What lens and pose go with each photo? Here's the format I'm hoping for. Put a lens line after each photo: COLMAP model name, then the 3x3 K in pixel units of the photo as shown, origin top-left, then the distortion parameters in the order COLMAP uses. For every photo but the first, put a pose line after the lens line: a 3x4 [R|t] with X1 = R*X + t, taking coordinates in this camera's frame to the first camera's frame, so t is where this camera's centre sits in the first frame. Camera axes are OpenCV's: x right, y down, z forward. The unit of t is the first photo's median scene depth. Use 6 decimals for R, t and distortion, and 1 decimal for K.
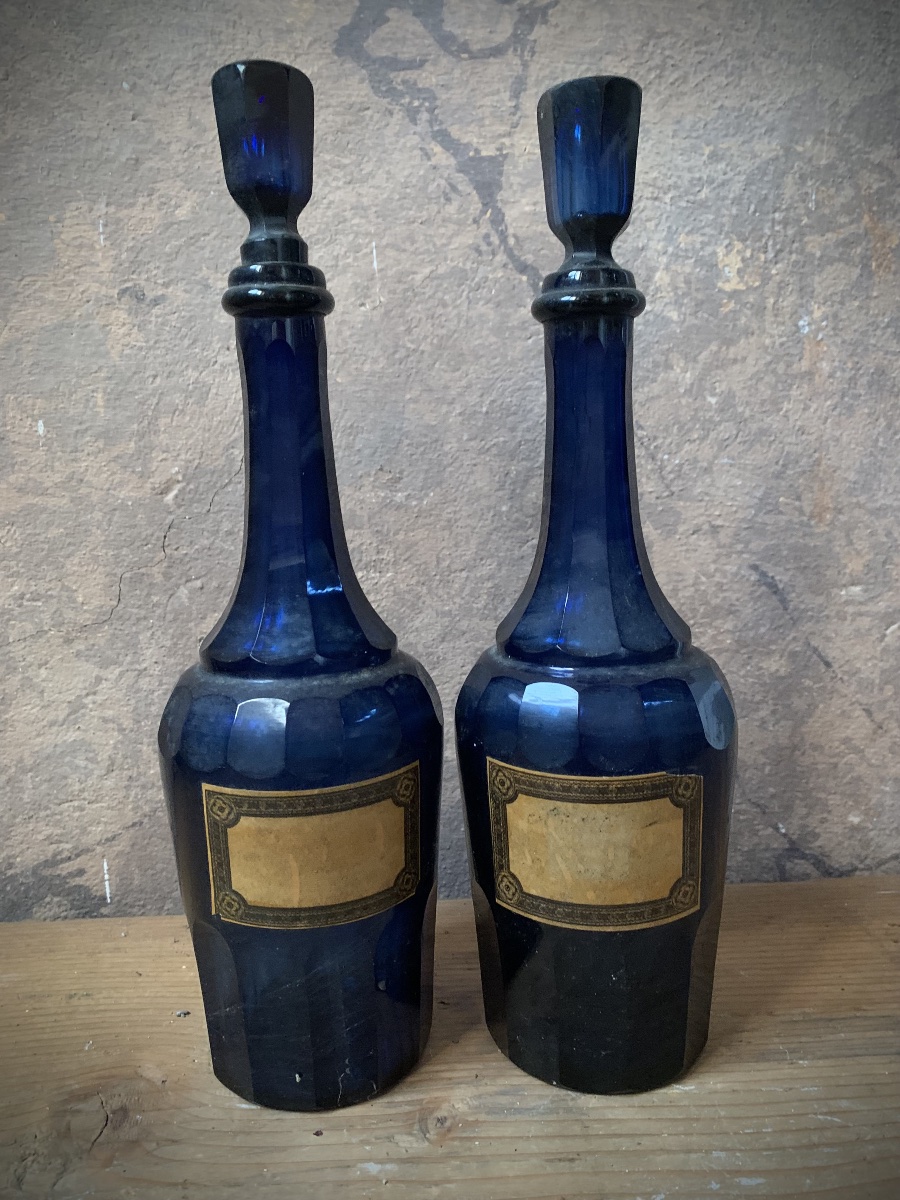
lens RADIAL K [[926.5, 0, 456.6], [0, 926.5, 606.2], [0, 0, 1]] dist [0.003784, -0.006621]
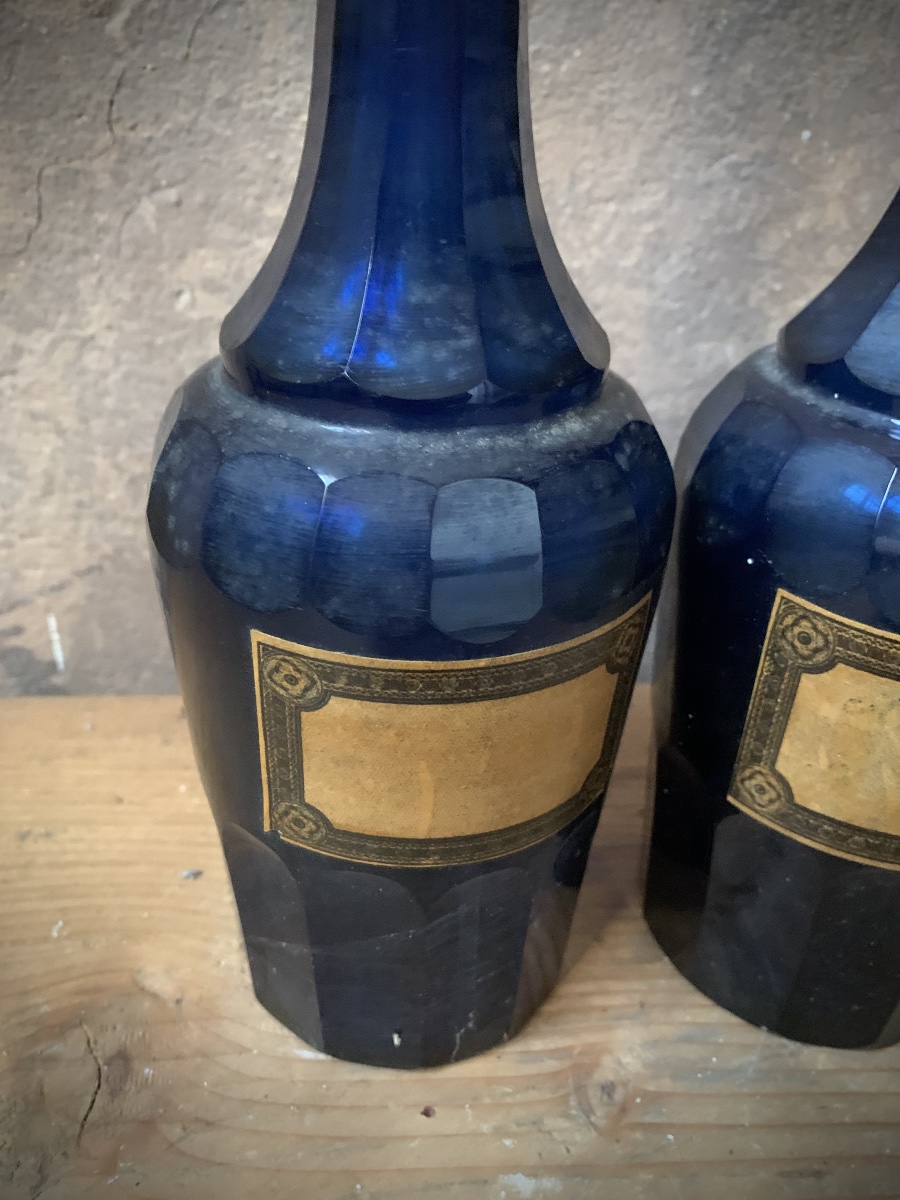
lens RADIAL K [[960.6, 0, 450.0], [0, 960.6, 600.0], [0, 0, 1]] dist [-0.006888, 0.002261]
pose [[0.997376, 0.042963, 0.058273, -0.130664], [-0.060845, 0.933618, 0.353066, -0.010218], [-0.039236, -0.355685, 0.933782, 0.338776]]
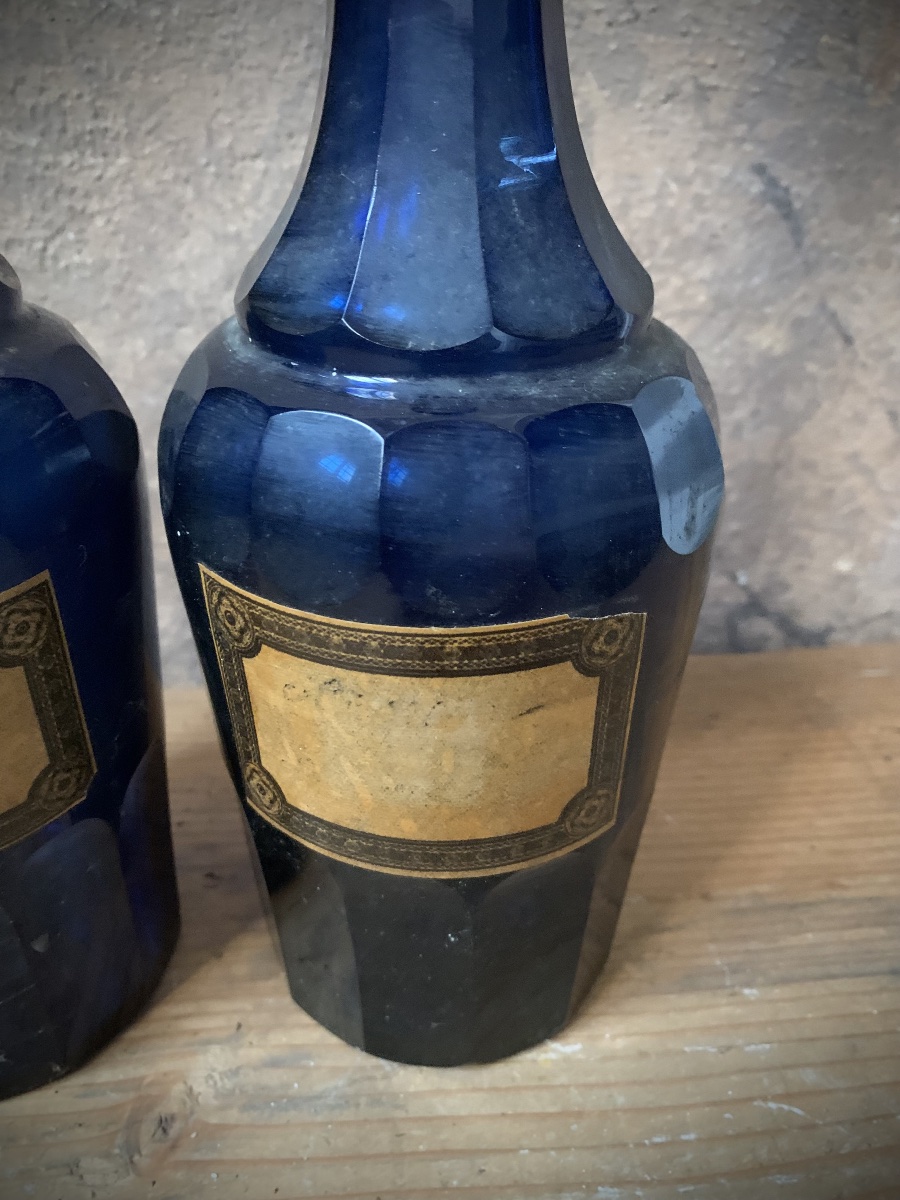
lens RADIAL K [[961.6, 0, 435.6], [0, 961.6, 610.6], [0, 0, 1]] dist [-0.001468, -0.004938]
pose [[0.998191, 0.004134, 0.059982, 0.086066], [-0.025637, 0.931653, 0.362443, 0.004214], [-0.054384, -0.363325, 0.930074, 0.368826]]
